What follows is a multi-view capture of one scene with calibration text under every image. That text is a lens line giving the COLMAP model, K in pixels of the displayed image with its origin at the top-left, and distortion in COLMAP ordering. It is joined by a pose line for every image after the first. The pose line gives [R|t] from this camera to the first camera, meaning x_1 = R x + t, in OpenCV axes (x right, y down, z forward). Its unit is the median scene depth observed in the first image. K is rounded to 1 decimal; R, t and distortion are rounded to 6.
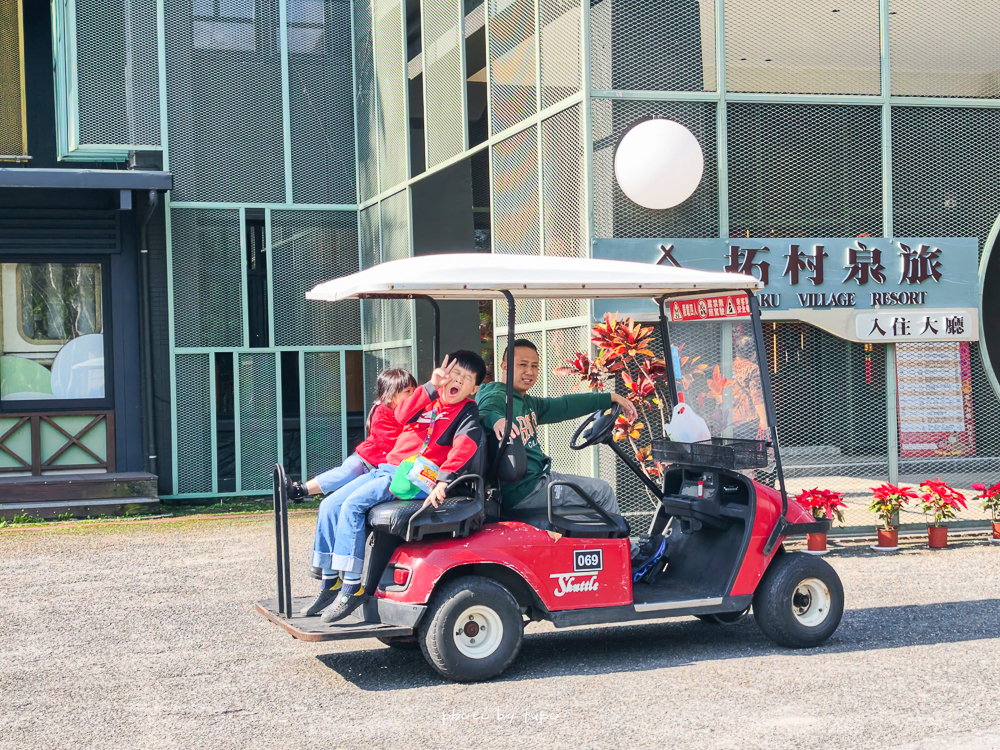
lens RADIAL K [[1636.9, 0, 500.1], [0, 1636.9, 377.2], [0, 0, 1]] dist [-0.202327, 0.000000]
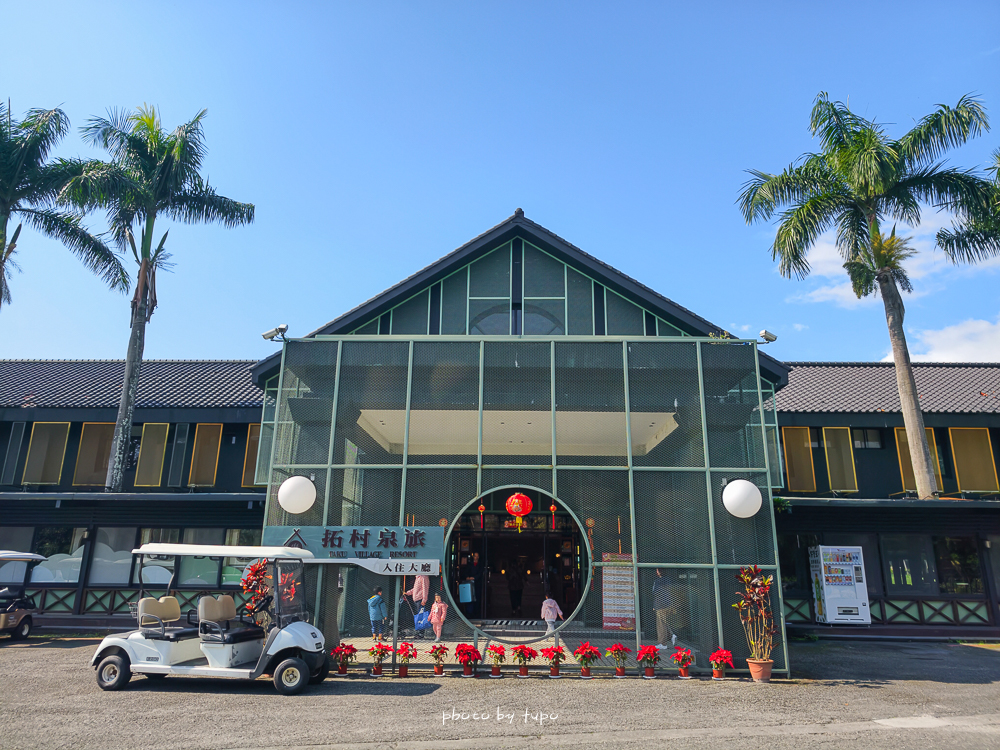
lens RADIAL K [[684.0, 0, 500.7], [0, 684.0, 367.7], [0, 0, 1]] dist [-0.048260, -0.003164]
pose [[0.952124, -0.059913, -0.299783, 0.674354], [-0.030387, 0.957204, -0.287814, -0.029280], [0.304198, 0.283144, 0.909557, 0.119580]]
